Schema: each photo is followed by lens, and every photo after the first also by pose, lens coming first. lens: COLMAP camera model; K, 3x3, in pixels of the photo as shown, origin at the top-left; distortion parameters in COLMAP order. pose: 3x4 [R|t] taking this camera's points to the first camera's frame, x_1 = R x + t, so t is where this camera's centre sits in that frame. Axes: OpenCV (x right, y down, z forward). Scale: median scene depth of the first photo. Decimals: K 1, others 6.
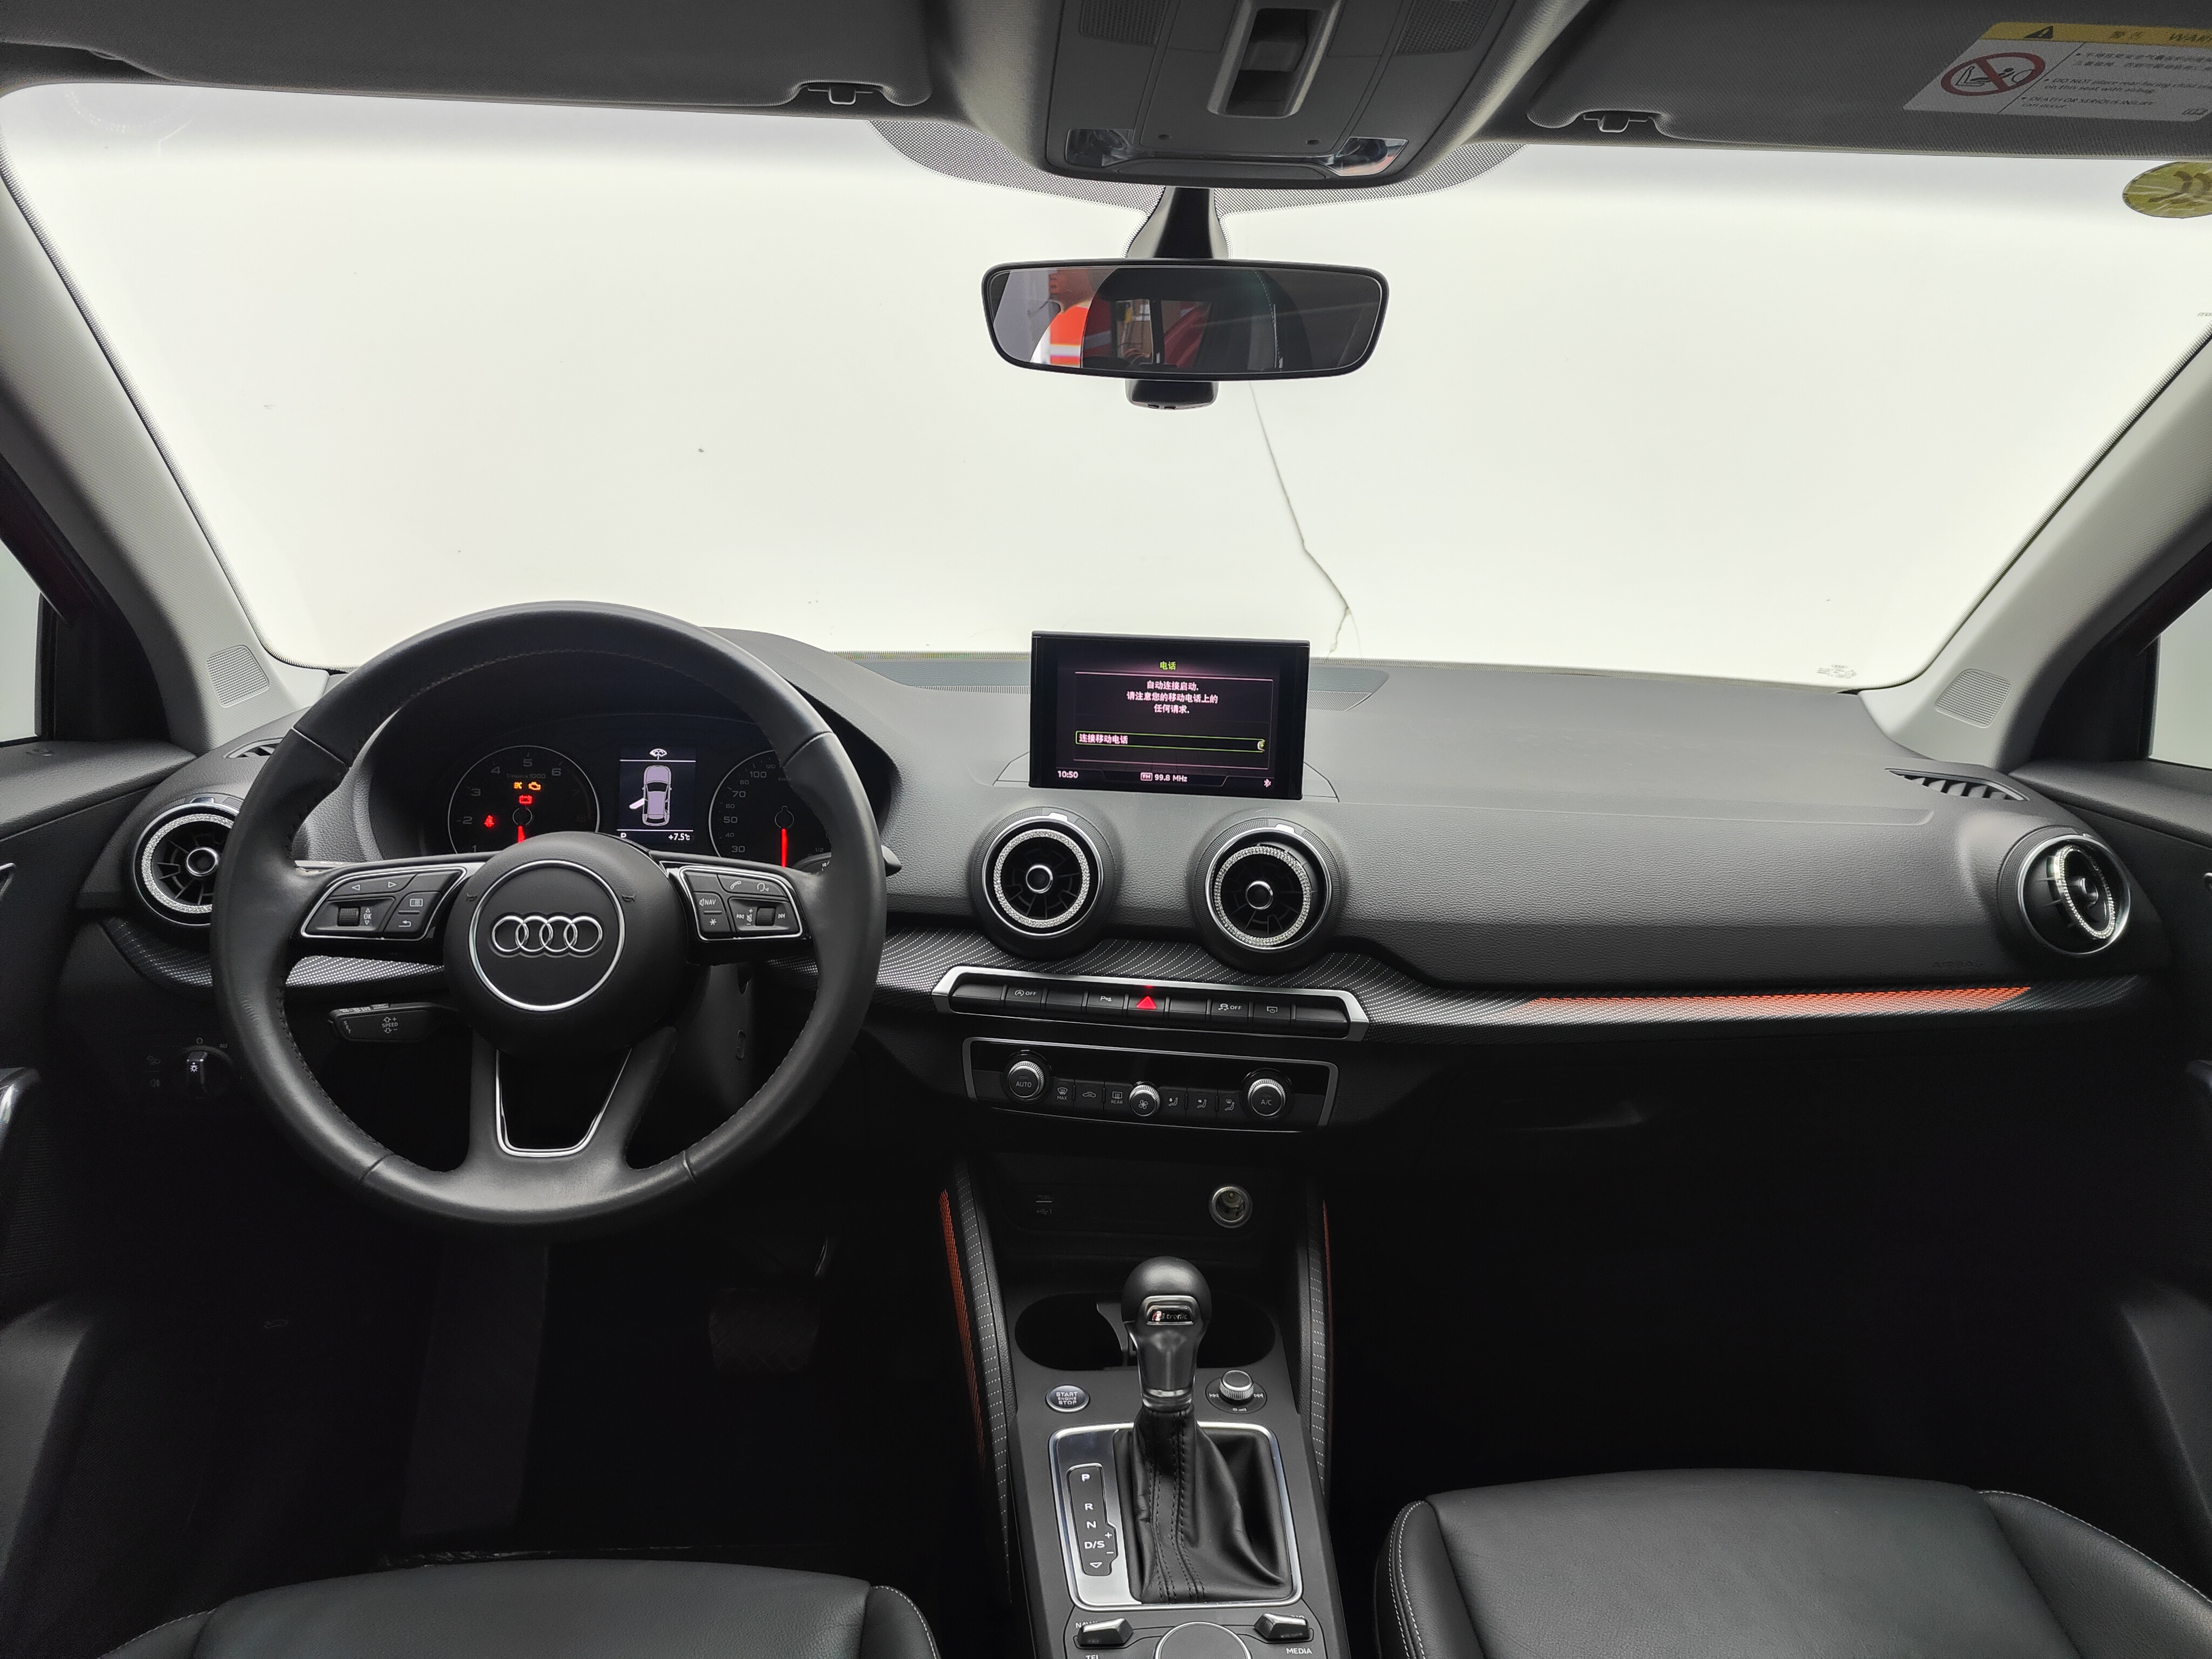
lens RADIAL K [[1571.7, 0, 1113.4], [0, 1571.7, 807.2], [0, 0, 1]] dist [0.003663, 0.000099]
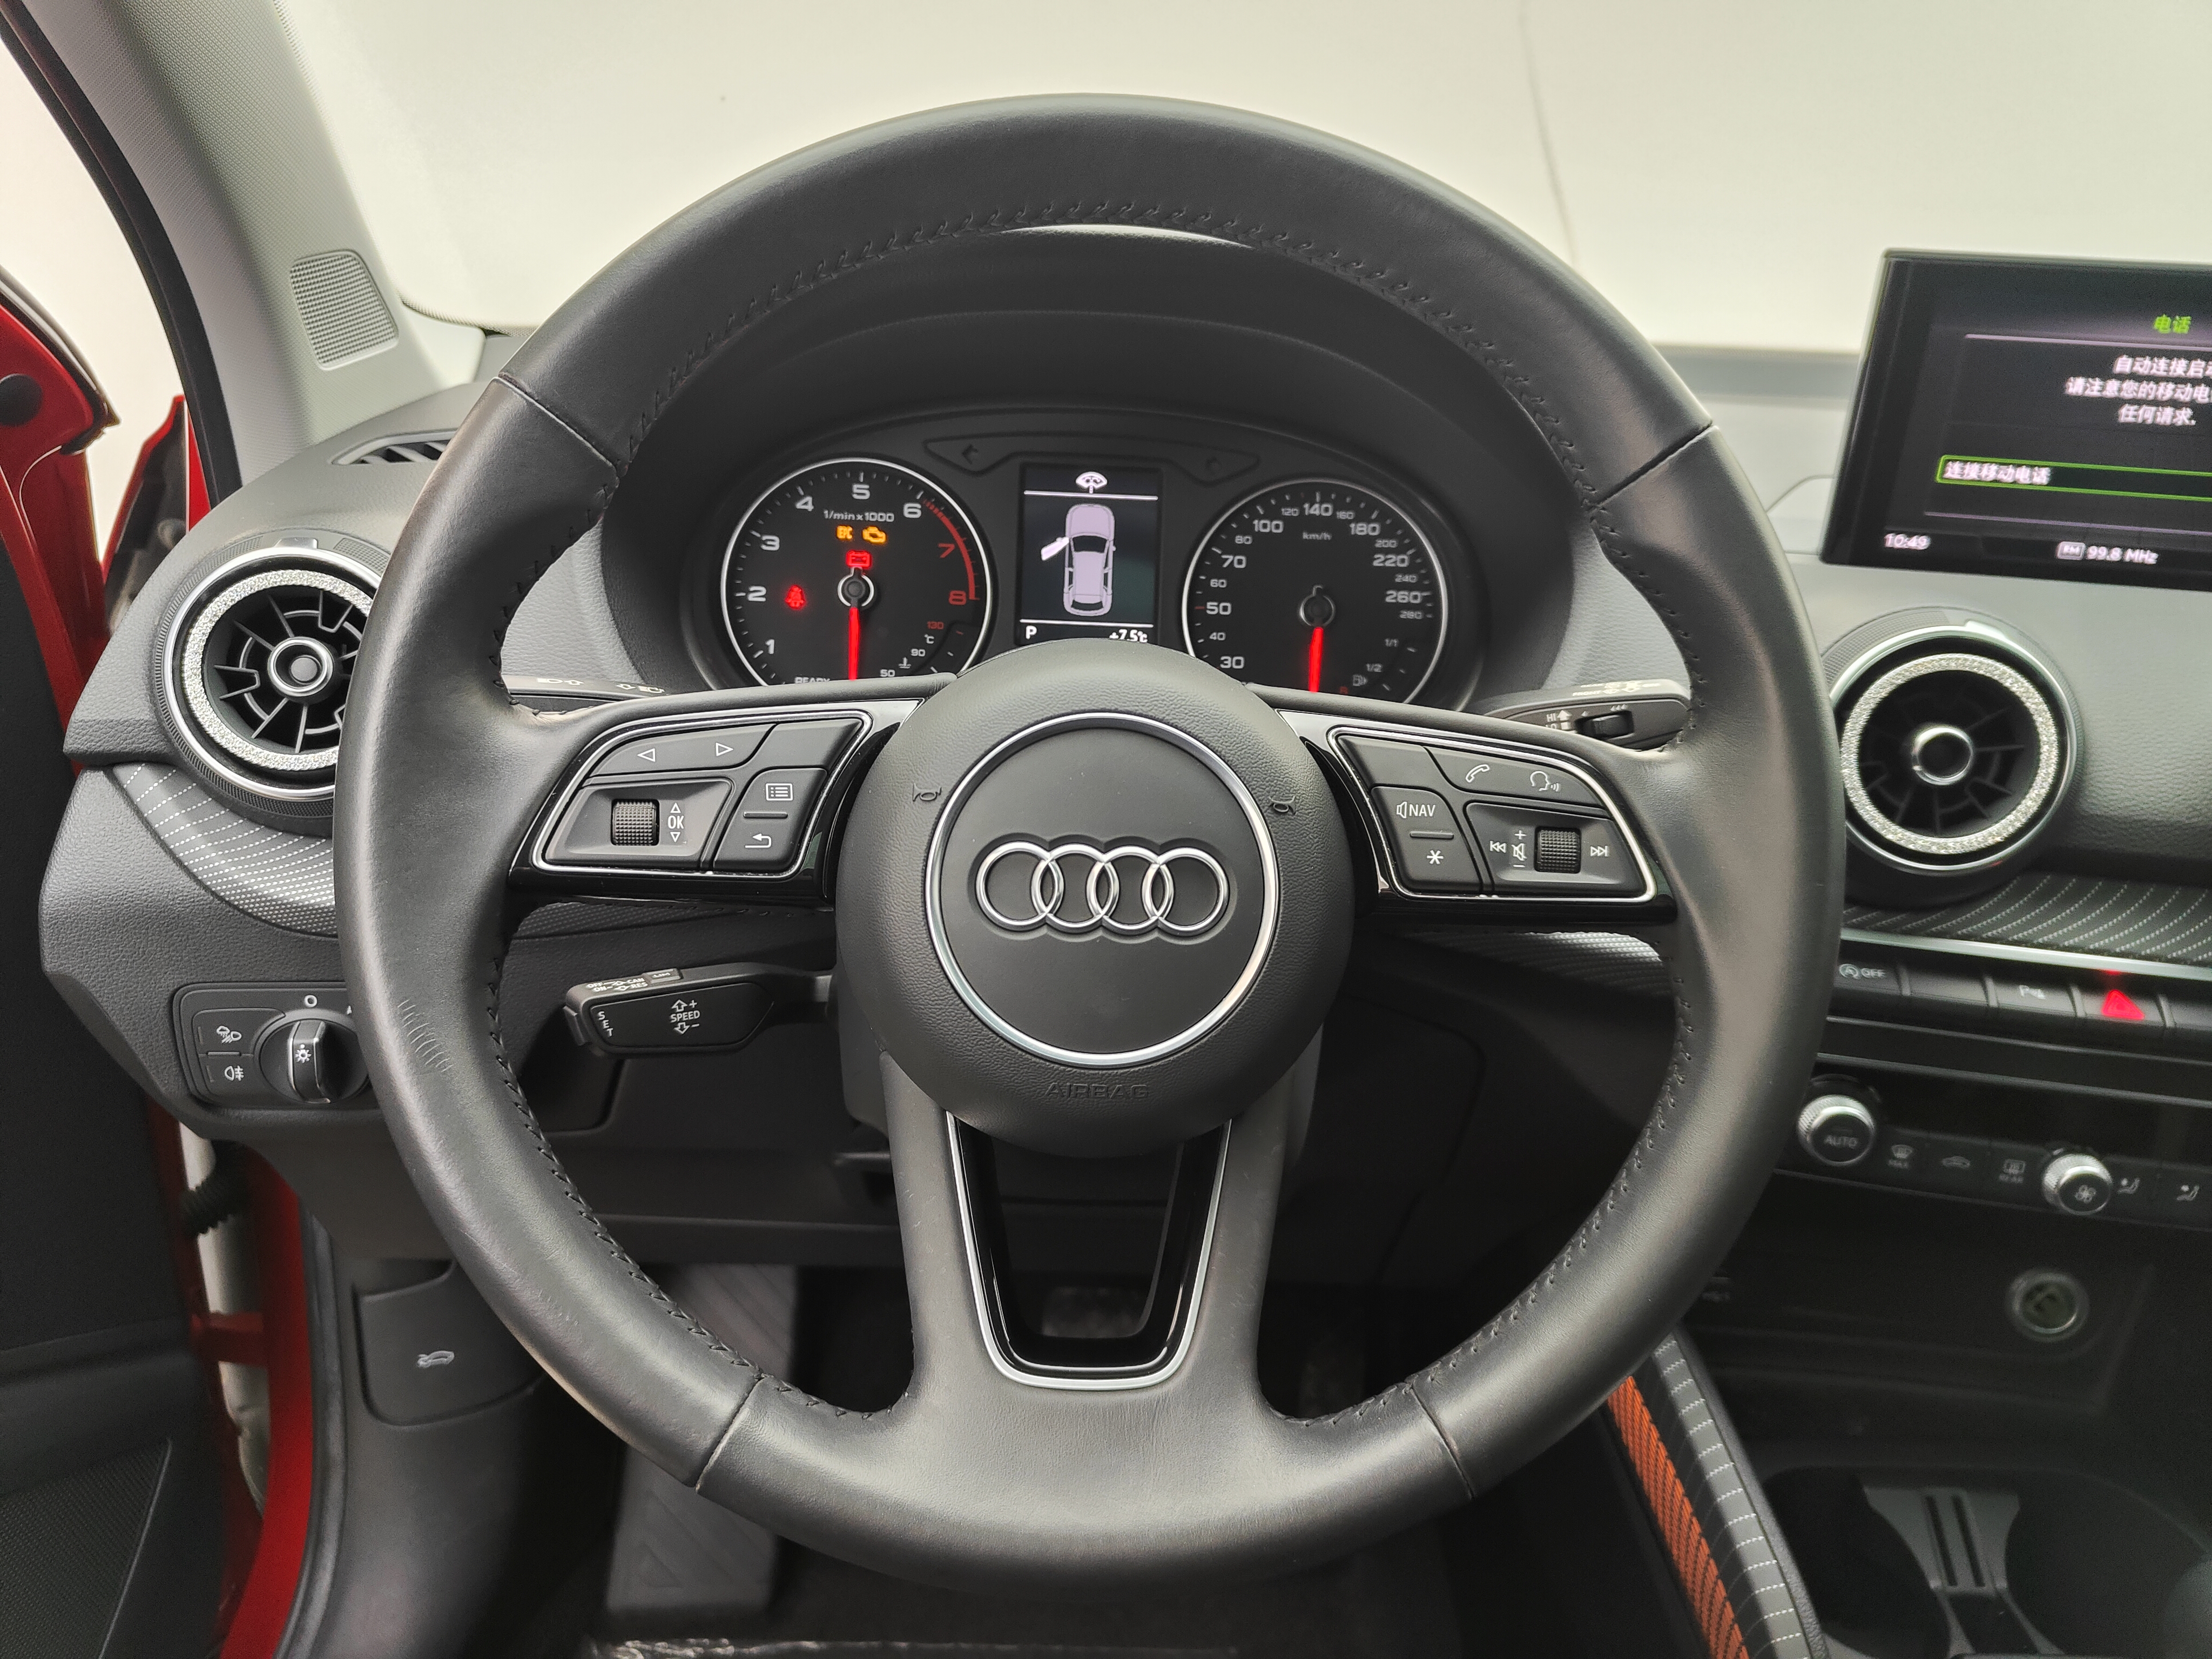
lens RADIAL K [[1622.9, 0, 1106.0], [0, 1622.9, 829.5], [0, 0, 1]] dist [0.001755, 0.000961]
pose [[0.997709, 0.039042, -0.055252, -0.276386], [-0.030191, 0.987794, 0.152815, -0.001218], [0.060543, -0.150797, 0.986709, 0.470319]]
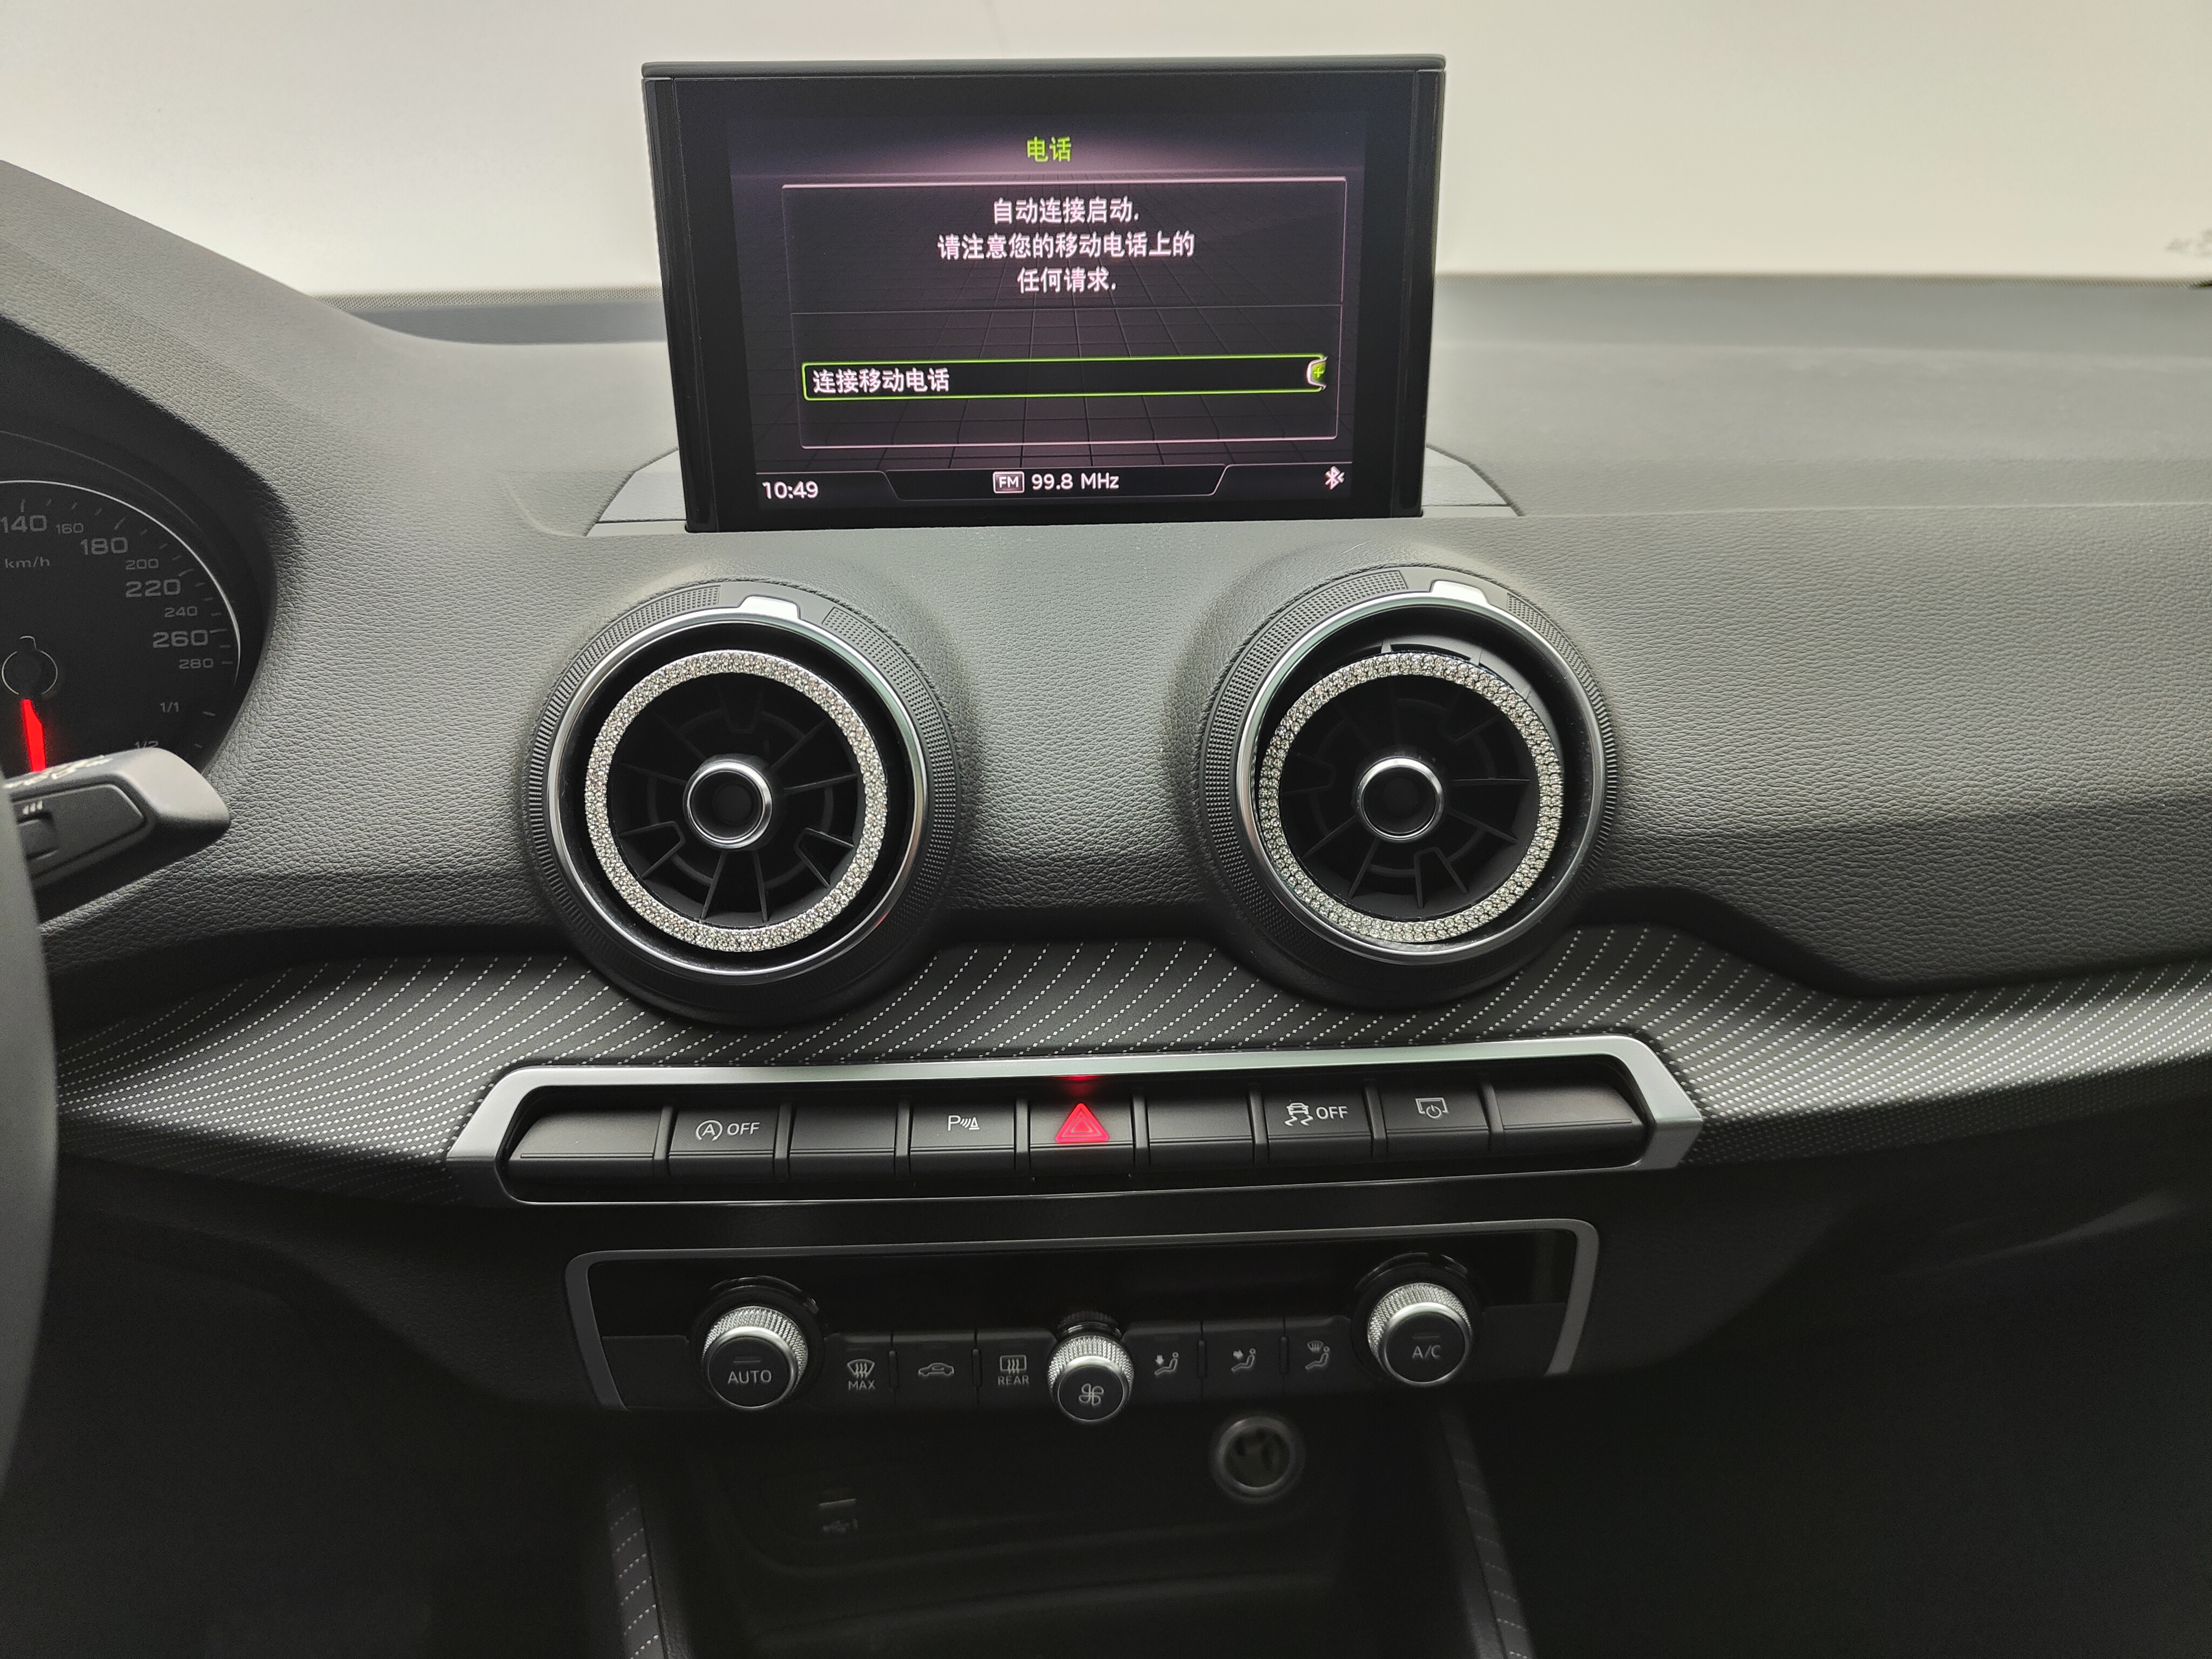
lens RADIAL K [[1677.1, 0, 1102.6], [0, 1677.1, 844.2], [0, 0, 1]] dist [-0.000719, -0.004524]
pose [[0.987284, -0.091653, 0.129882, -0.016660], [0.072102, 0.986361, 0.147965, 0.008063], [-0.141672, -0.136719, 0.980427, 0.638448]]
